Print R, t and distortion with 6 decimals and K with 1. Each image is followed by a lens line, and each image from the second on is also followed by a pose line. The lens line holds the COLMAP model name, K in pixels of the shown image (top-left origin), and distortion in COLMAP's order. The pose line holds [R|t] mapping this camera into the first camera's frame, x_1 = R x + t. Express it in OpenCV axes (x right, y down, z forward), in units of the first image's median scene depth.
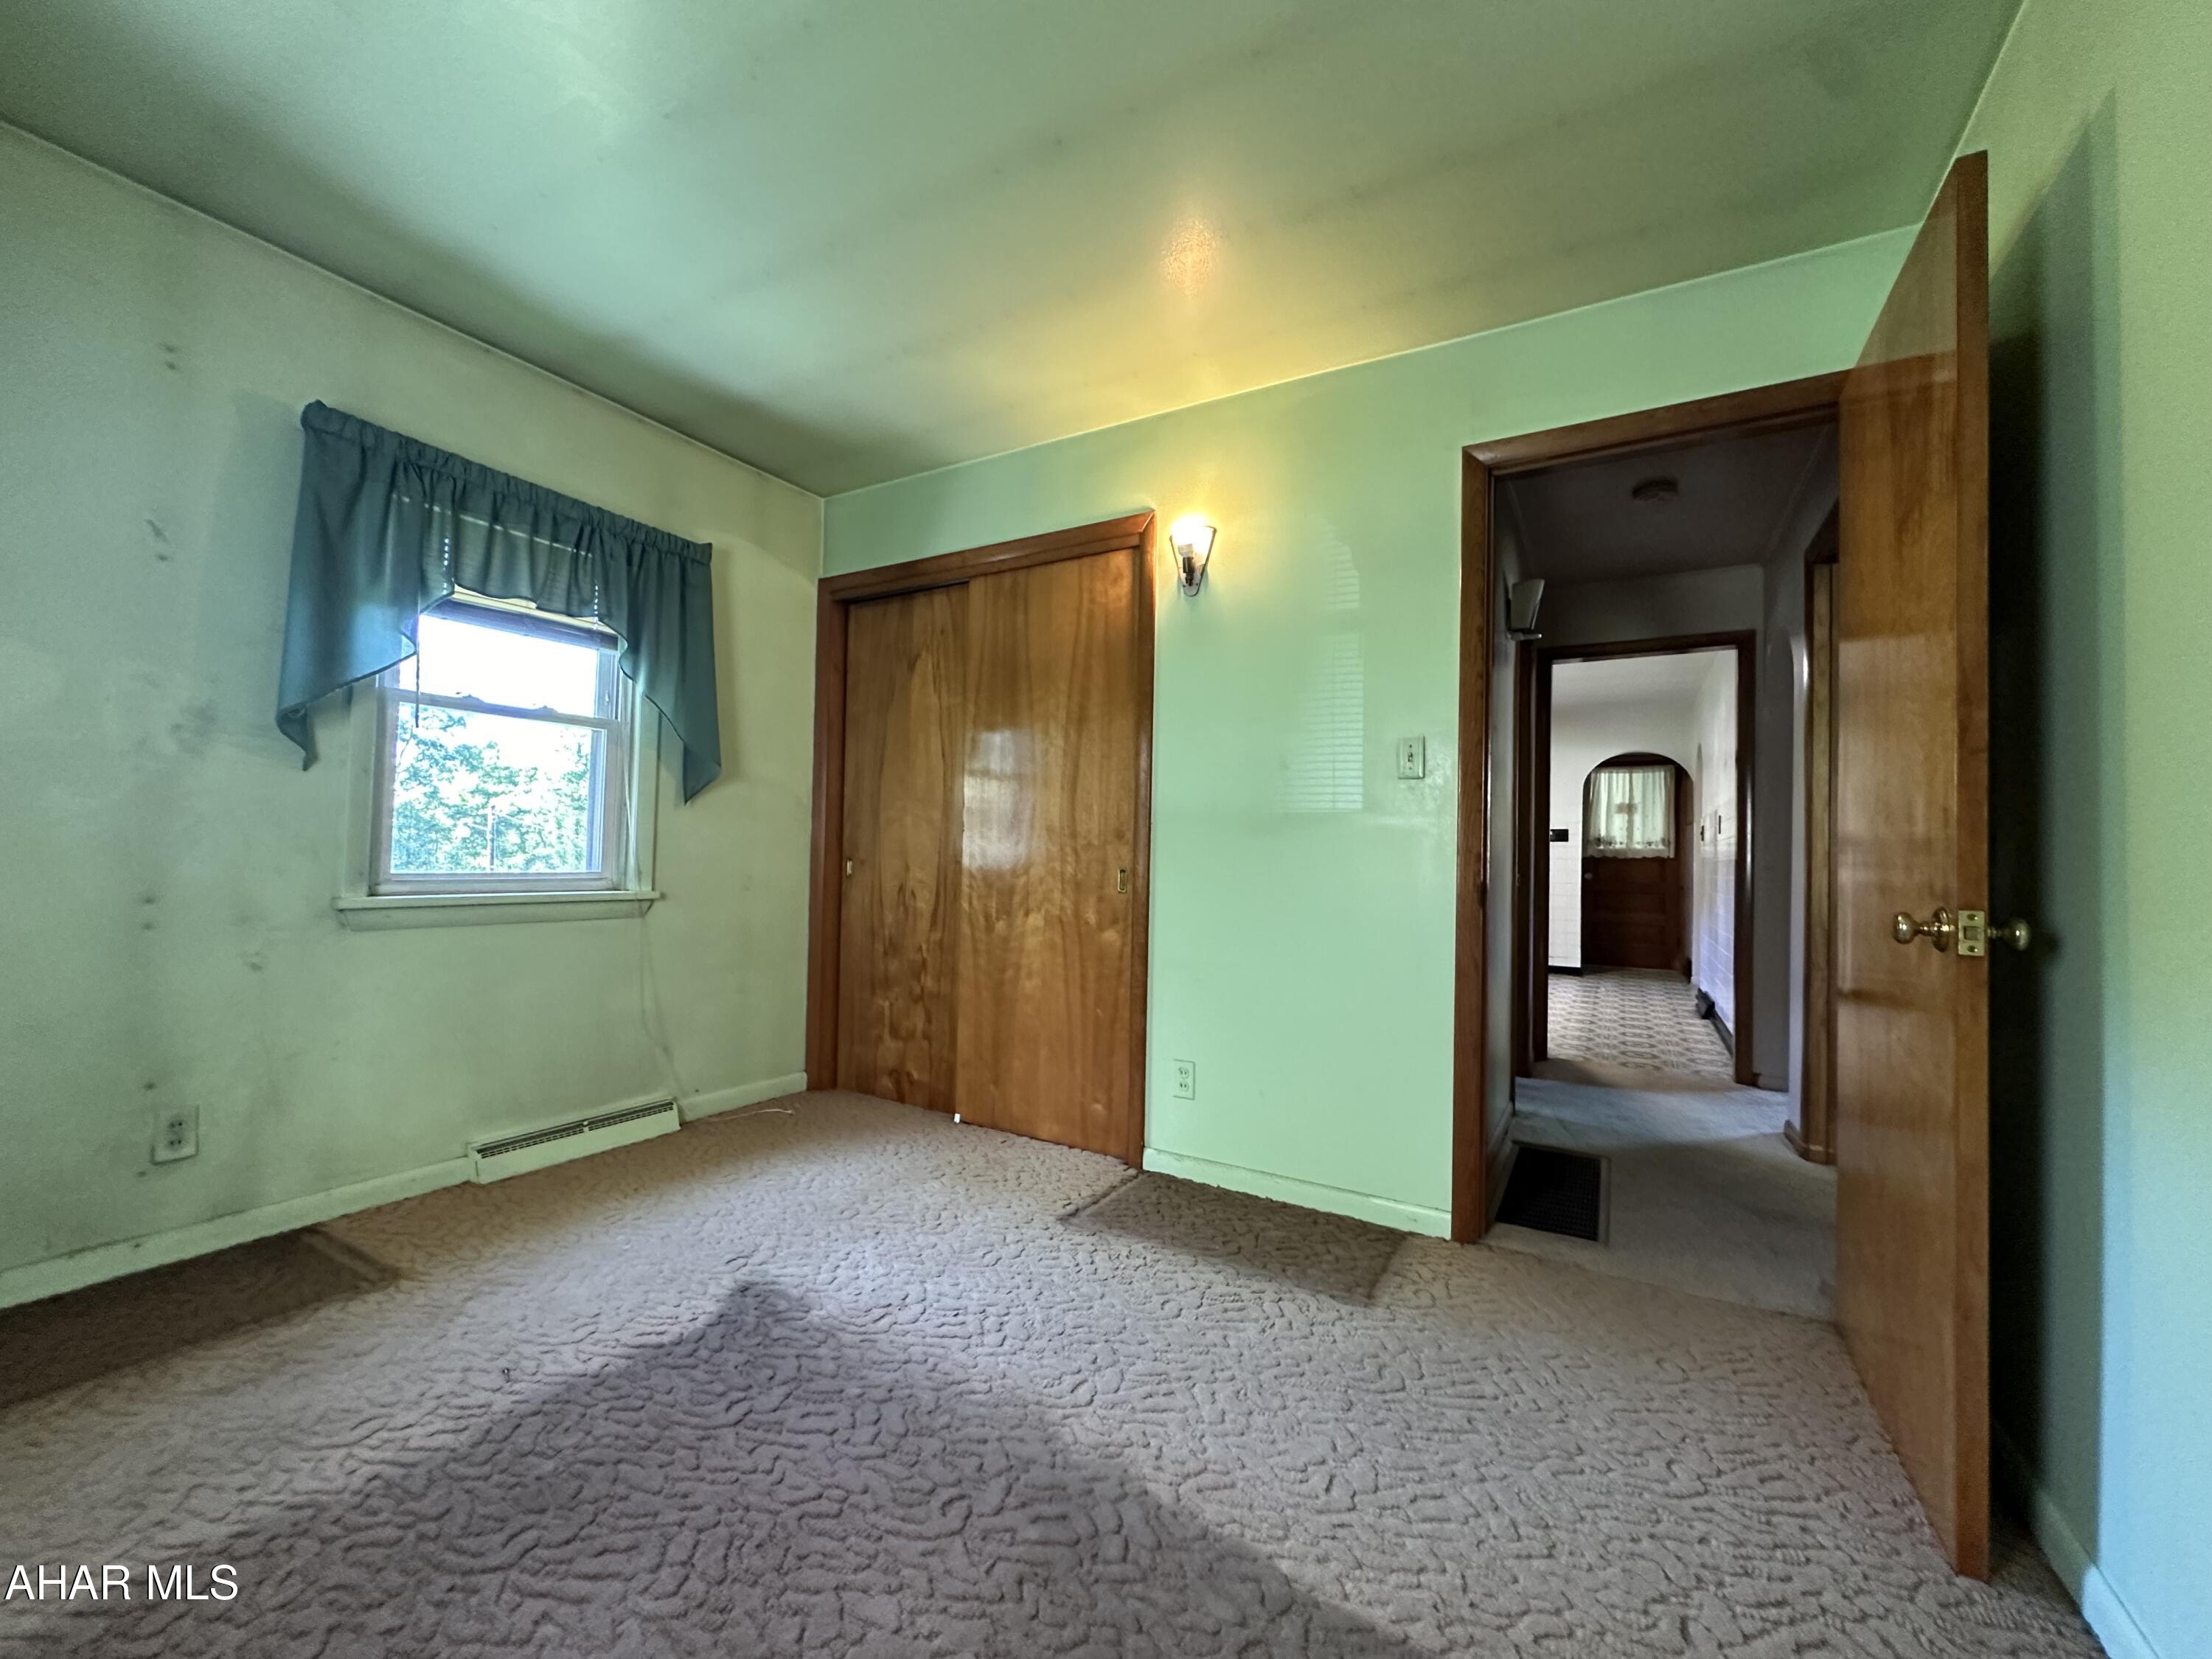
lens RADIAL K [[883.1, 0, 1104.4], [0, 883.1, 826.7], [0, 0, 1]] dist [-0.002983, 0.000801]
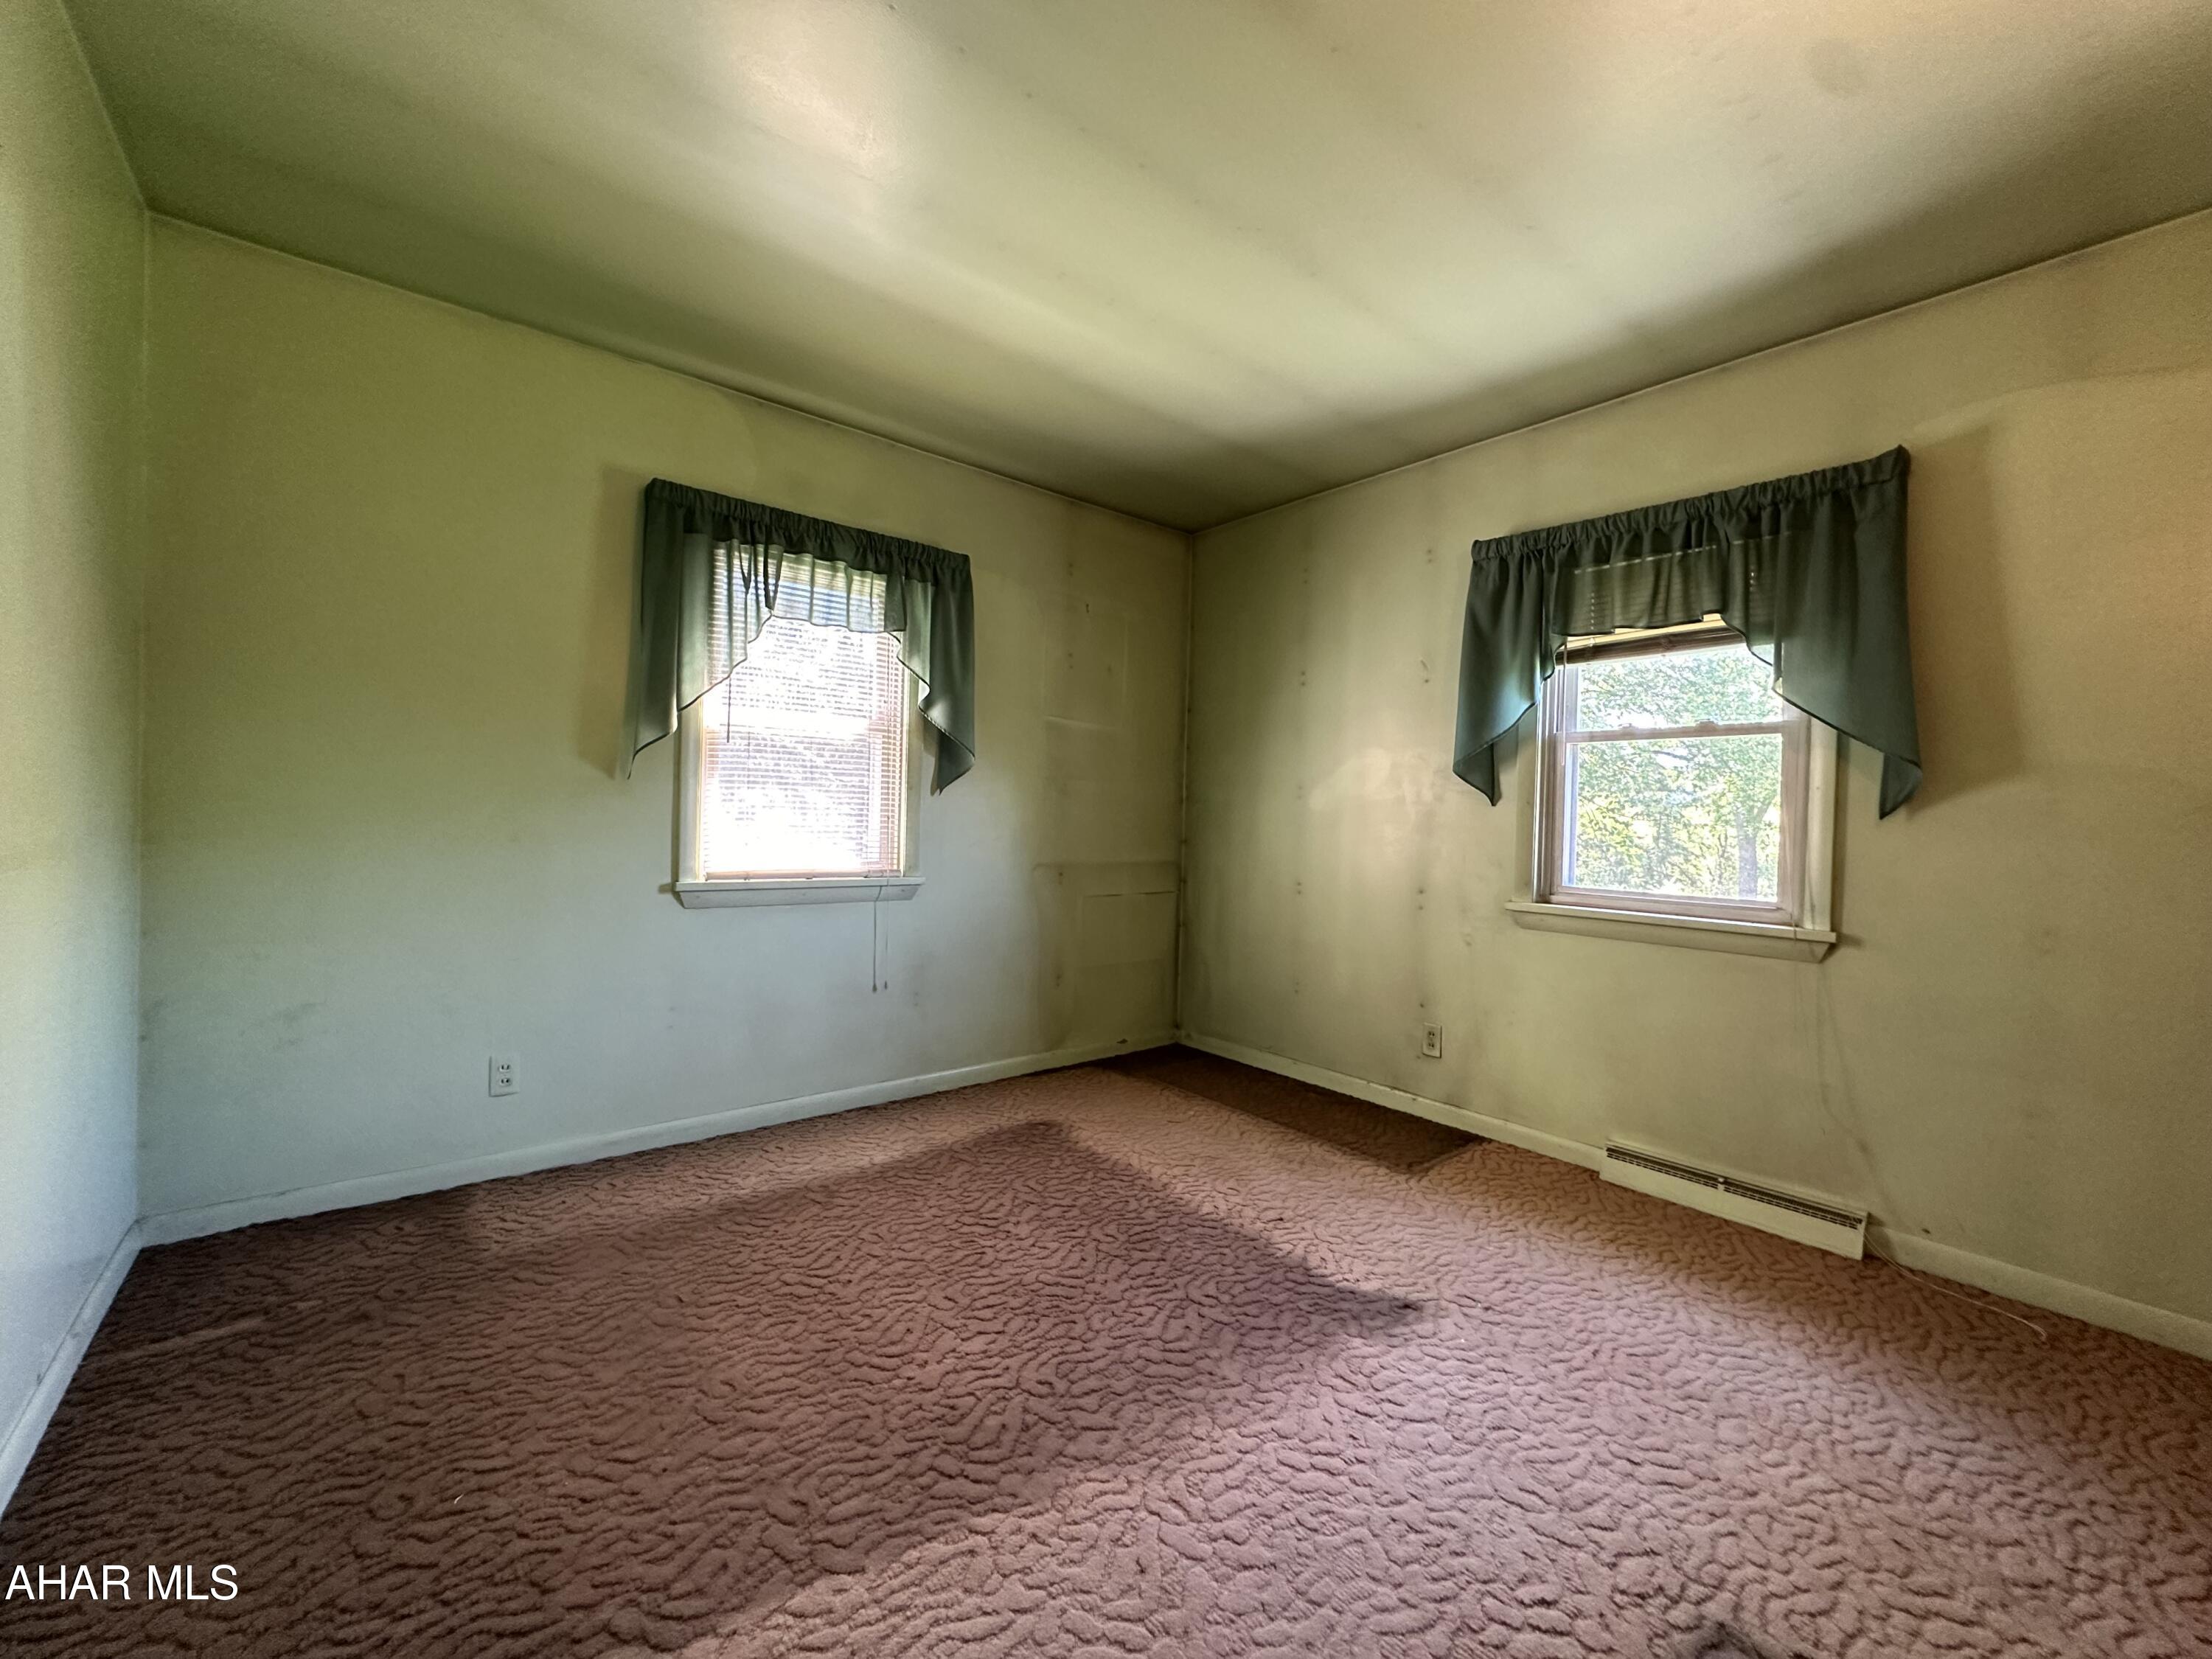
lens RADIAL K [[883.1, 0, 1104.2], [0, 883.1, 831.1], [0, 0, 1]] dist [-0.002983, 0.000801]
pose [[-0.345744, -0.015844, -0.938195, 0.535978], [-0.005257, 0.999874, -0.014948, -0.001390], [0.938314, -0.000236, -0.345784, 0.819594]]
